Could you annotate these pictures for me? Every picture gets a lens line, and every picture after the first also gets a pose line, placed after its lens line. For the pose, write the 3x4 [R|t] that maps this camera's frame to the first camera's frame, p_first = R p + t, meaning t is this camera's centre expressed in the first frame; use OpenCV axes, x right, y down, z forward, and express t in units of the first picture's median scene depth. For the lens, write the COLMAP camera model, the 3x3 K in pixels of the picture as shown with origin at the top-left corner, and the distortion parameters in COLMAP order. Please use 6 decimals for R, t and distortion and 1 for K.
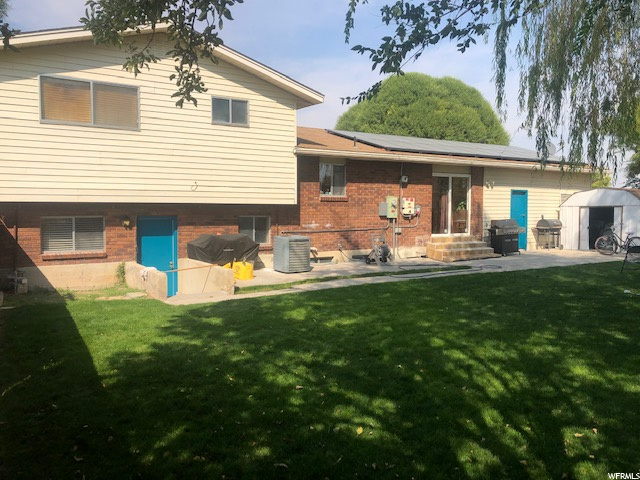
lens RADIAL K [[523.7, 0, 311.2], [0, 523.7, 241.2], [0, 0, 1]] dist [0.013271, 0.000767]
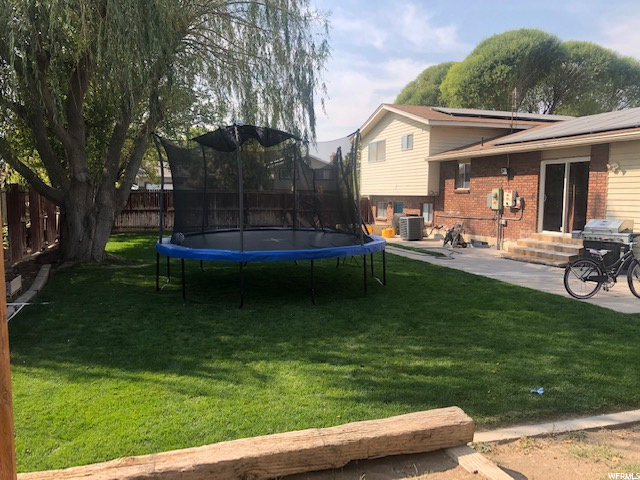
lens RADIAL K [[523.7, 0, 311.2], [0, 523.7, 241.2], [0, 0, 1]] dist [0.013271, 0.000767]
pose [[-0.266729, 0.086806, -0.959854, 1.187577], [-0.066529, 0.991901, 0.108192, -0.065753], [0.961472, 0.092716, -0.258794, 0.863519]]
